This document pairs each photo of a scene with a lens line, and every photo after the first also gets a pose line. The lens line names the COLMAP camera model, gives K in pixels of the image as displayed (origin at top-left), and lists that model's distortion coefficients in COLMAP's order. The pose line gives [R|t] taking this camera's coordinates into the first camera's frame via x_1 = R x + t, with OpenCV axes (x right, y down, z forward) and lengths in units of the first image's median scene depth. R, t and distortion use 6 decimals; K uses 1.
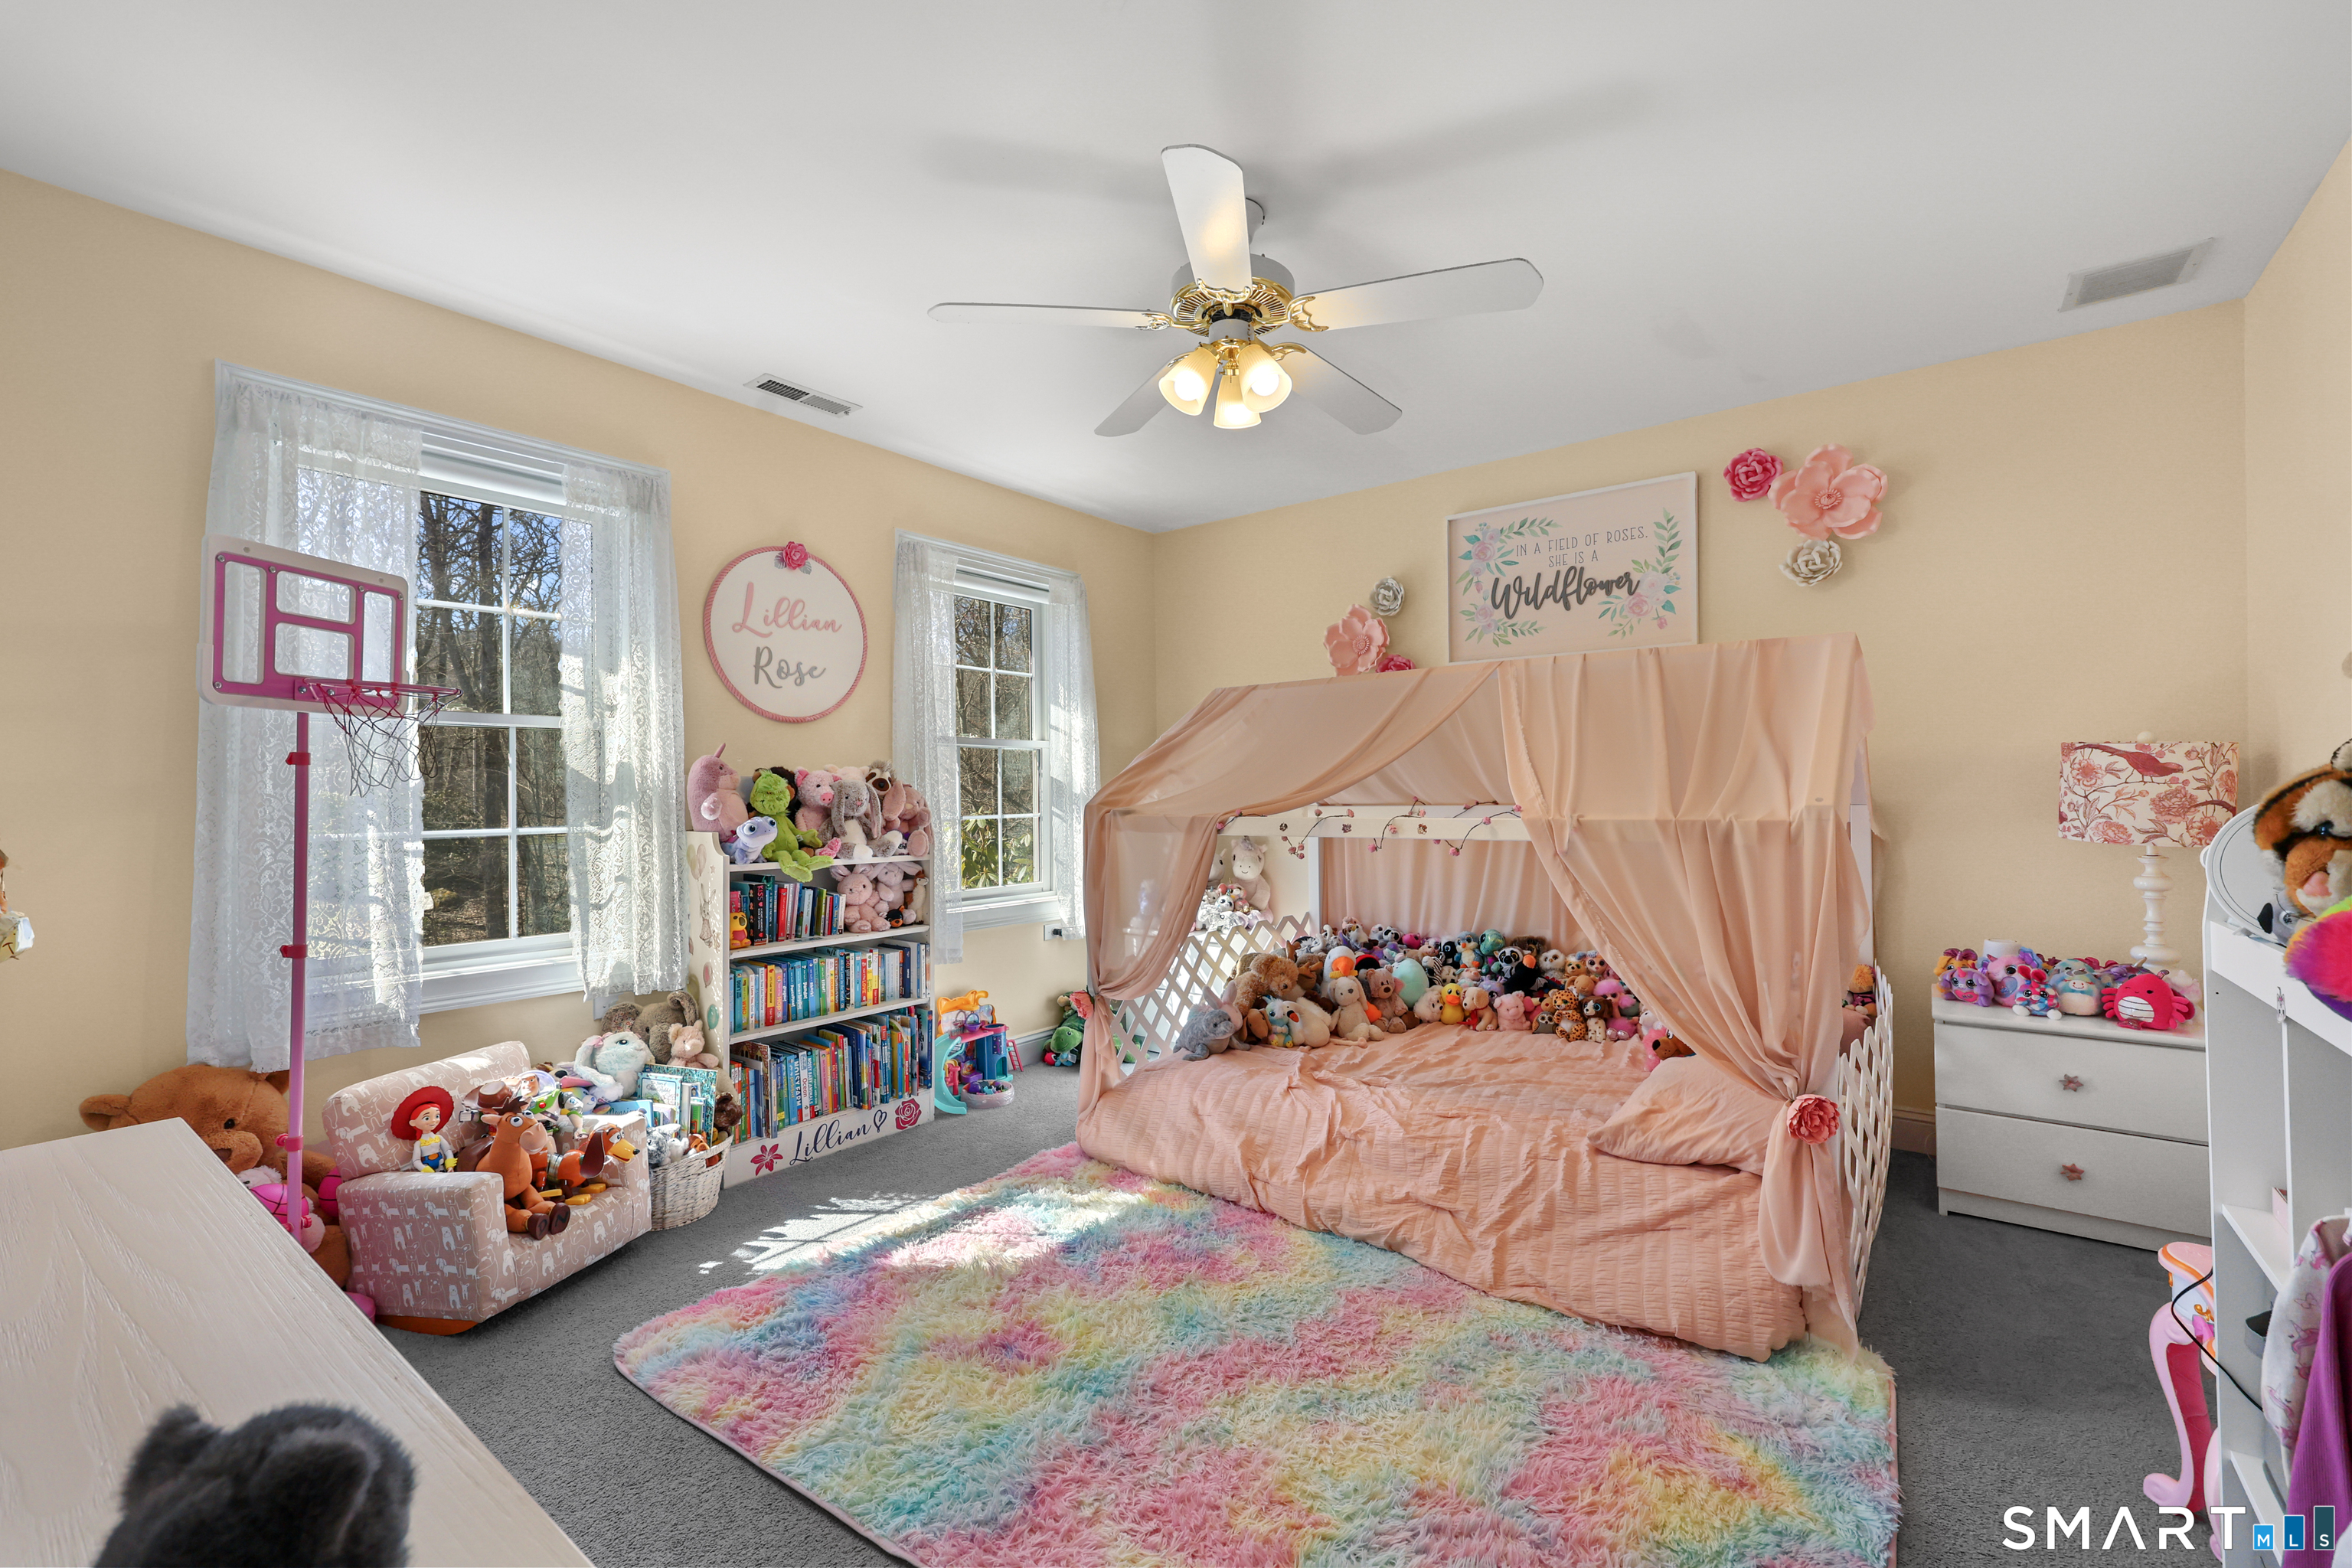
lens RADIAL K [[985.4, 0, 1186.3], [0, 985.4, 788.1], [0, 0, 1]] dist [-0.001400, 0.000464]
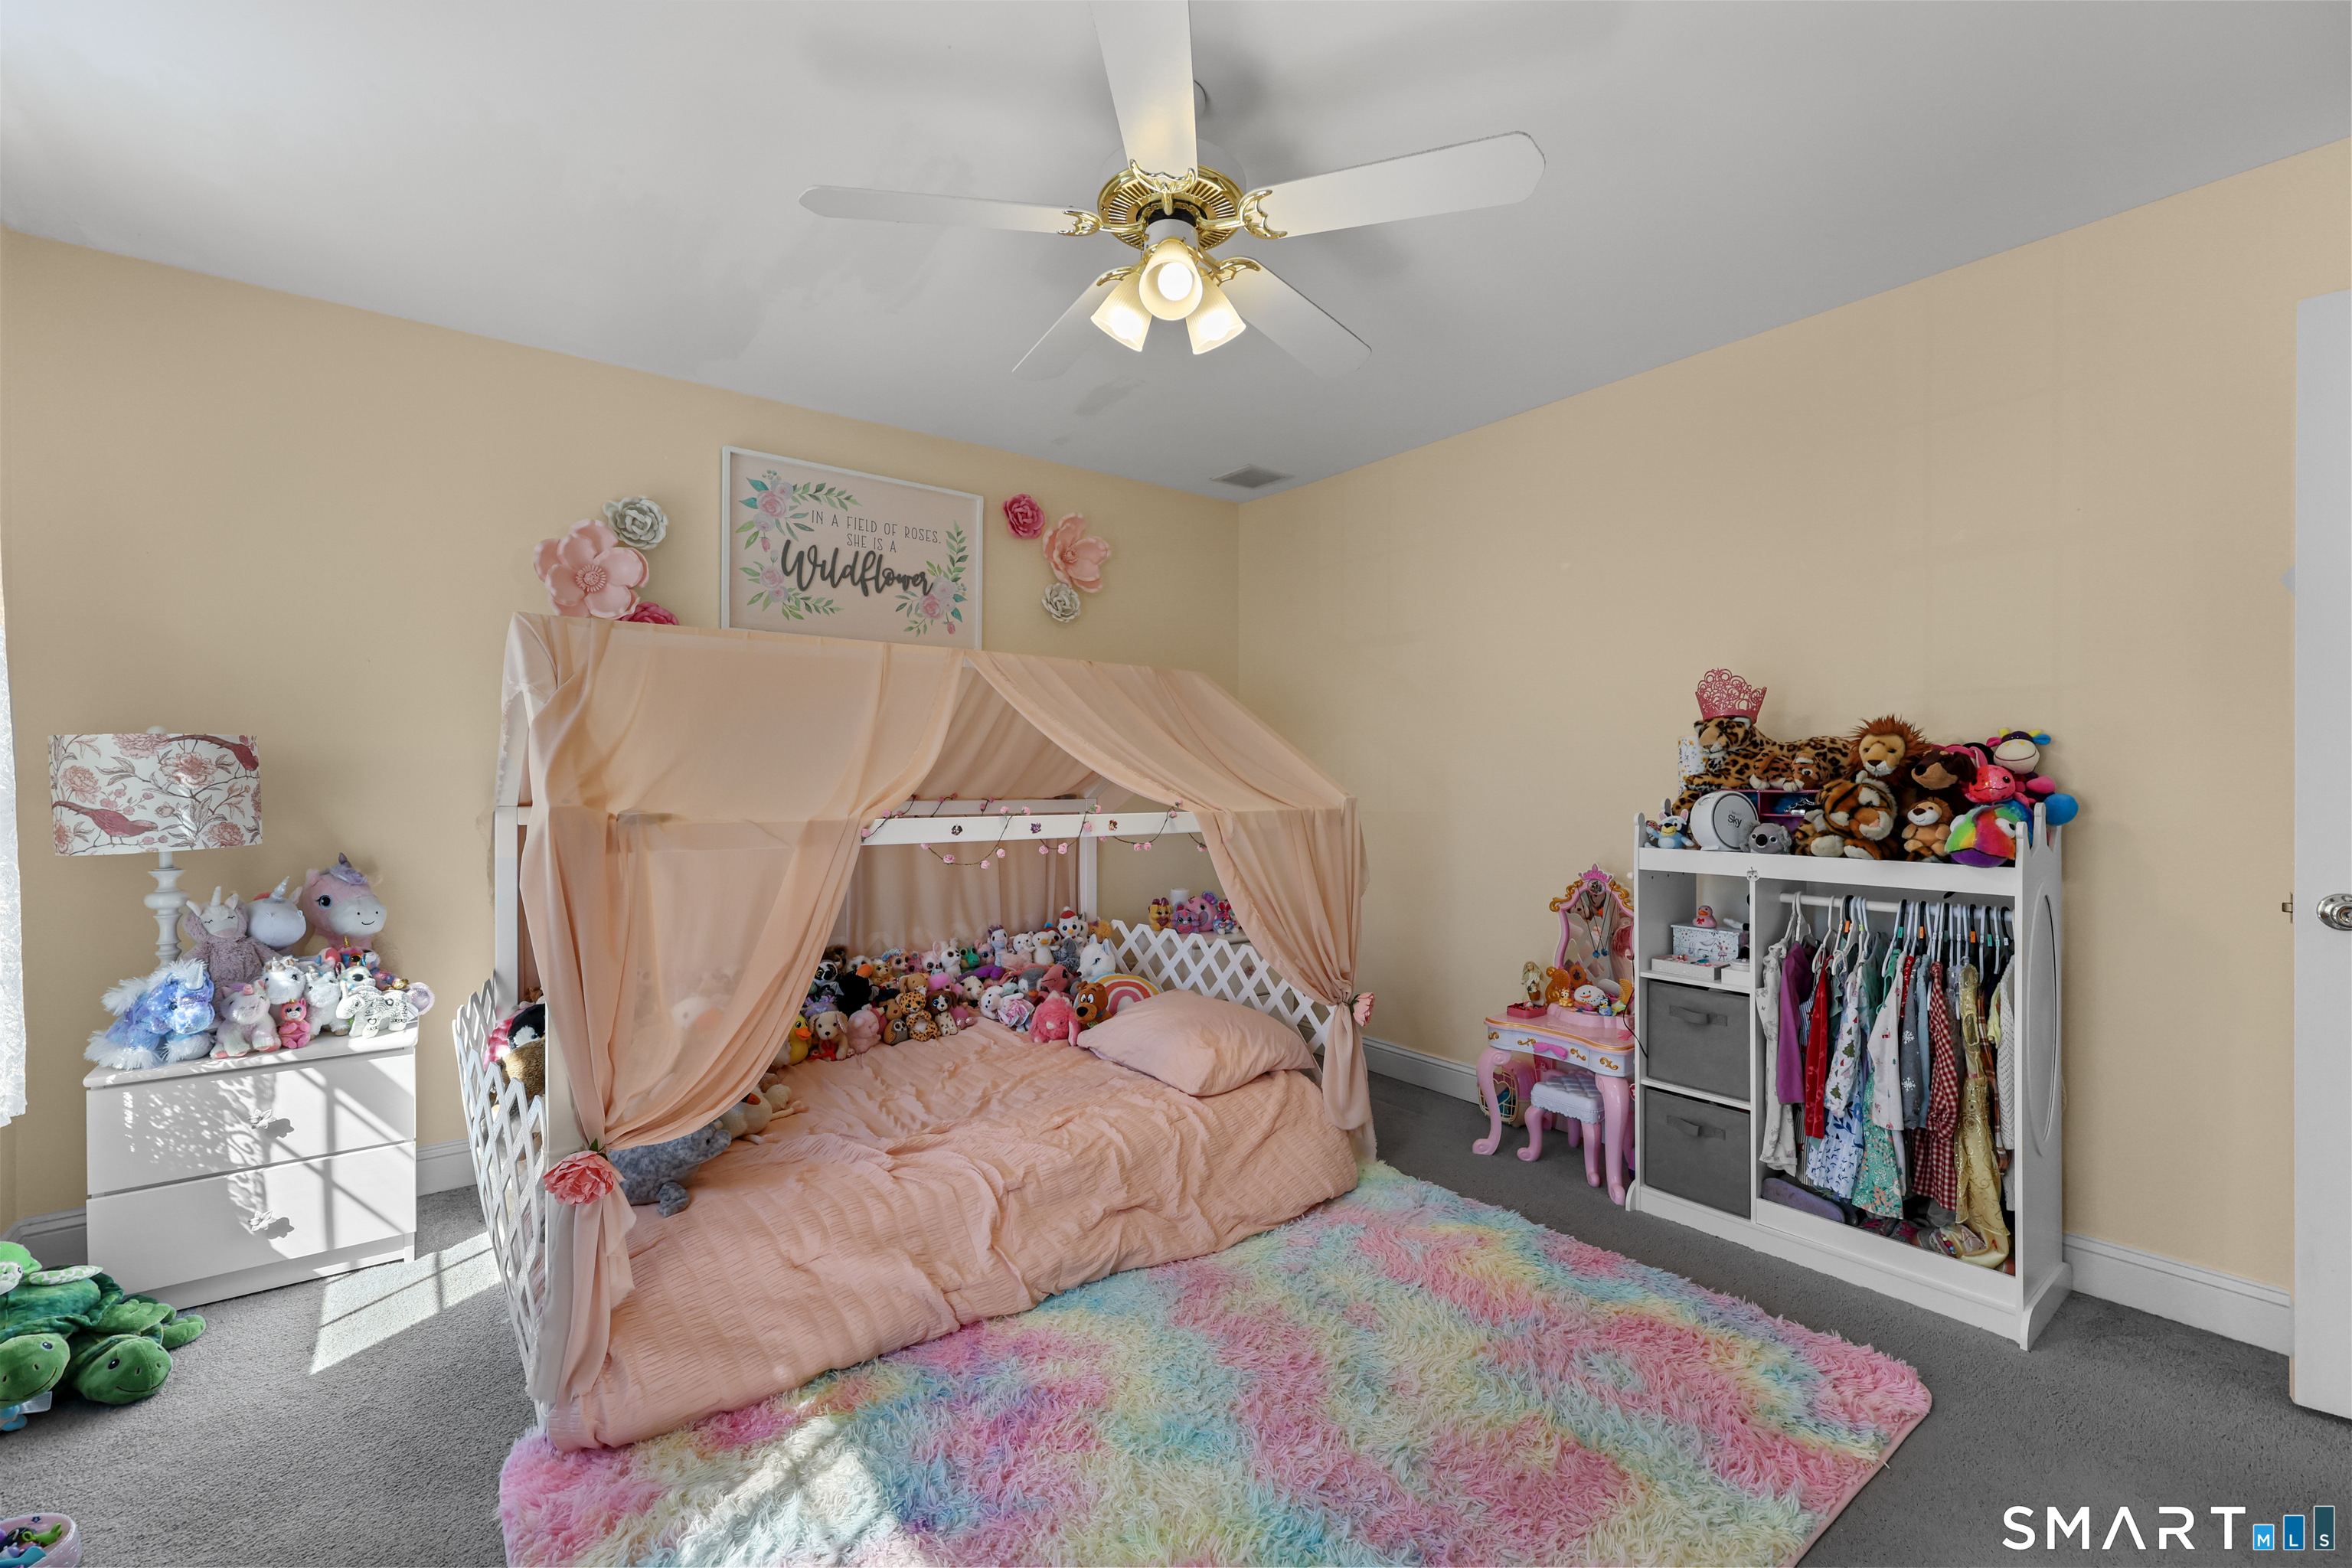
lens RADIAL K [[985.4, 0, 1186.3], [0, 985.4, 788.1], [0, 0, 1]] dist [-0.001400, 0.000464]
pose [[0.257887, 0.004339, 0.966165, -0.471075], [-0.006402, 0.999976, -0.002782, 0.005556], [-0.966154, -0.005468, 0.257909, 0.477651]]
